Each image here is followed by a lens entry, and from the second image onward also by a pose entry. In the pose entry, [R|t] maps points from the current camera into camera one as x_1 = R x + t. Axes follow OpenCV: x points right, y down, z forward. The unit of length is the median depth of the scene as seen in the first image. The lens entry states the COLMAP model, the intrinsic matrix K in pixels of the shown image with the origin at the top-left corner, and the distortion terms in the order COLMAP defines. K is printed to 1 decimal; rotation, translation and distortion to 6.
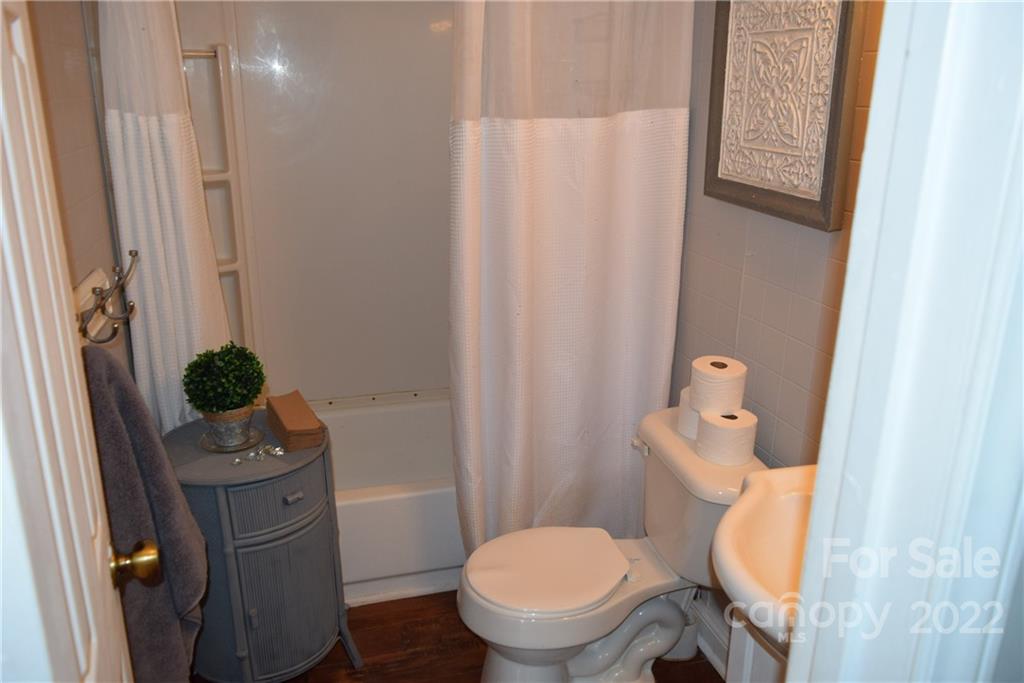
lens RADIAL K [[795.5, 0, 512.0], [0, 795.5, 341.5], [0, 0, 1]] dist [-0.016615, 0.008425]
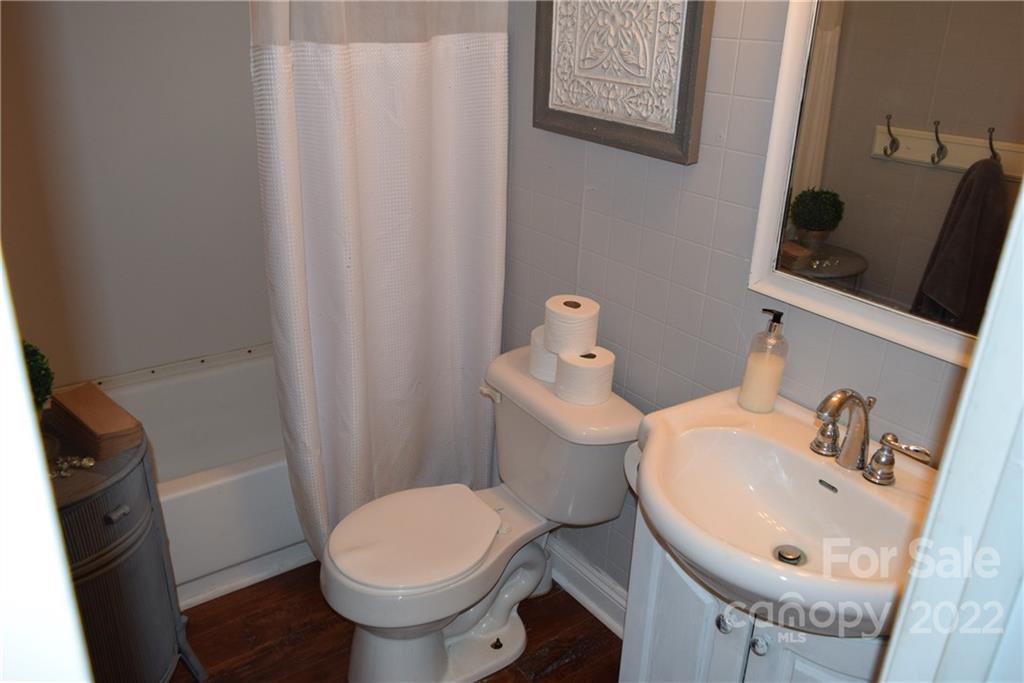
lens RADIAL K [[795.5, 0, 512.0], [0, 795.5, 341.5], [0, 0, 1]] dist [-0.016615, 0.008425]
pose [[0.939772, -0.110245, 0.323535, -0.132215], [0.079137, 0.991016, 0.107820, -0.036768], [-0.332514, -0.075723, 0.940053, 0.098209]]
